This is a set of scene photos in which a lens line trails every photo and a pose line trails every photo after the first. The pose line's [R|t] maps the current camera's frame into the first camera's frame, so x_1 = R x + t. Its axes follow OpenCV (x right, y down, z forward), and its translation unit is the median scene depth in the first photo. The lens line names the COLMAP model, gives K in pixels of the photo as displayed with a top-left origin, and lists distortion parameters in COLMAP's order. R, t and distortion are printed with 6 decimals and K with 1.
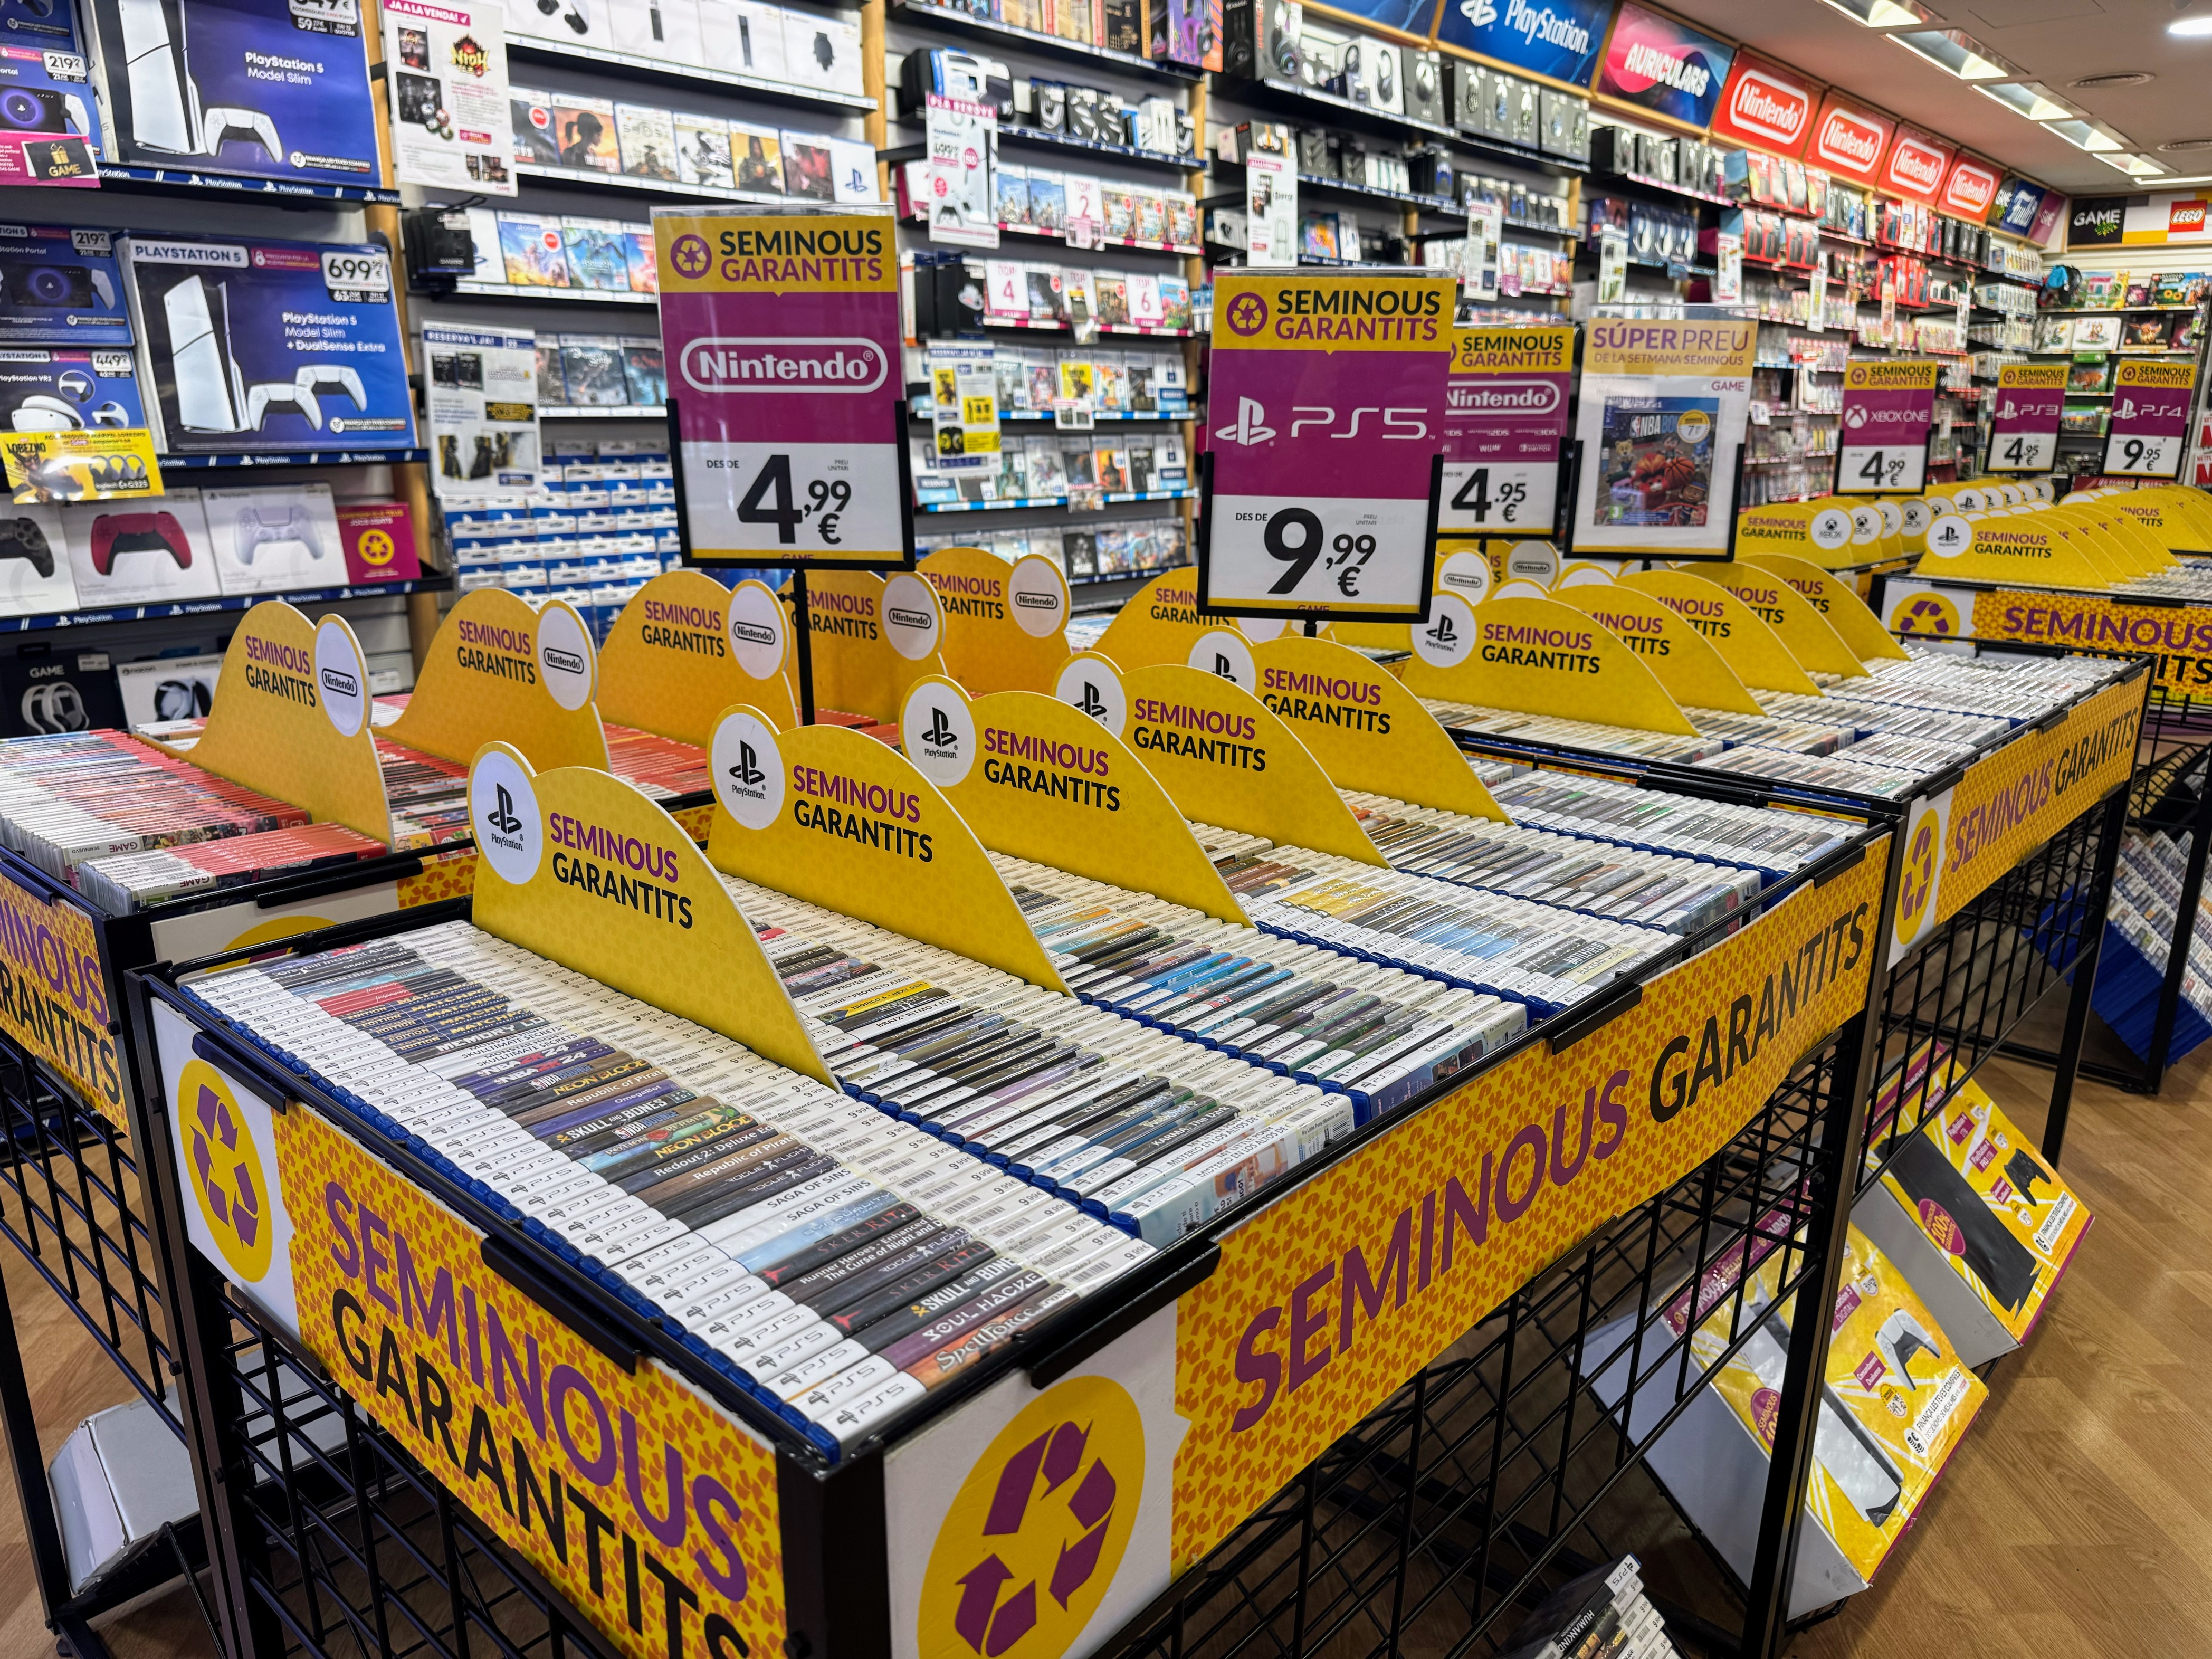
lens RADIAL K [[1539.4, 0, 1106.0], [0, 1539.4, 829.5], [0, 0, 1]] dist [0.050951, -0.078772]
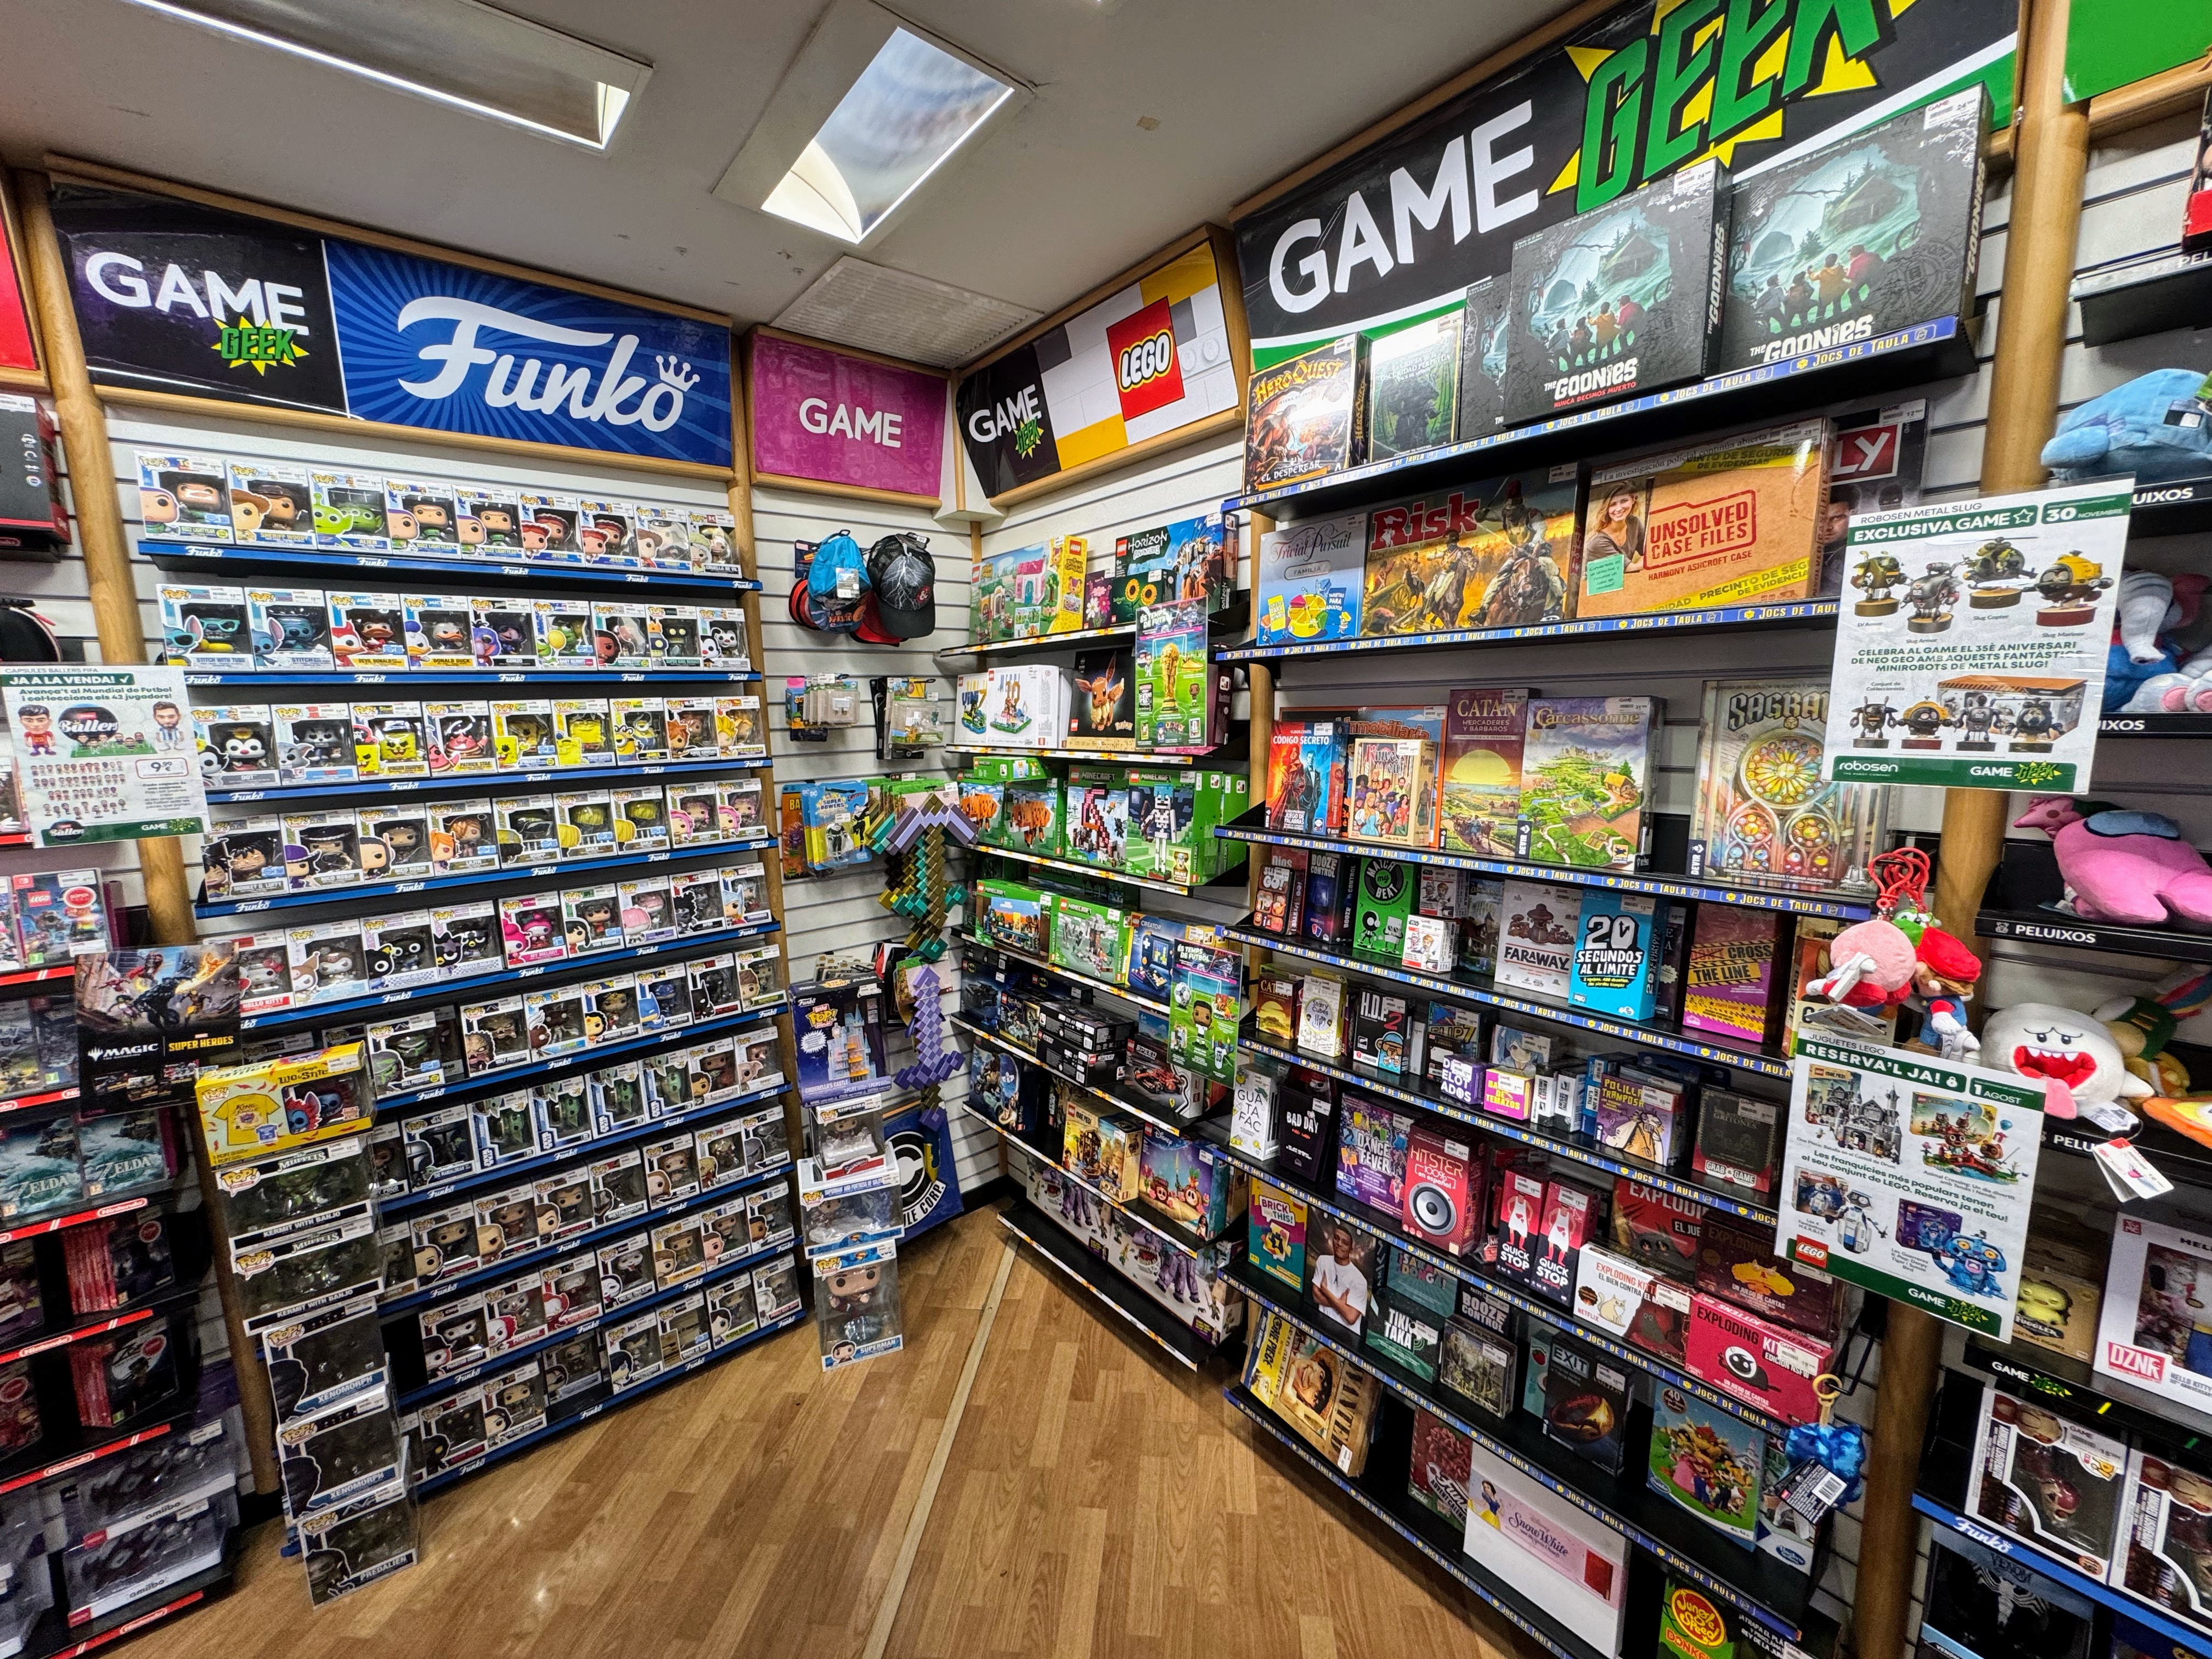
lens RADIAL K [[881.9, 0, 1106.0], [0, 881.9, 829.5], [0, 0, 1]] dist [-0.009072, 0.000467]
pose [[0.988216, -0.009070, -0.152796, 1.975993], [-0.010050, 0.992244, -0.123898, -0.749982], [0.152734, 0.123973, 0.980461, 2.259899]]
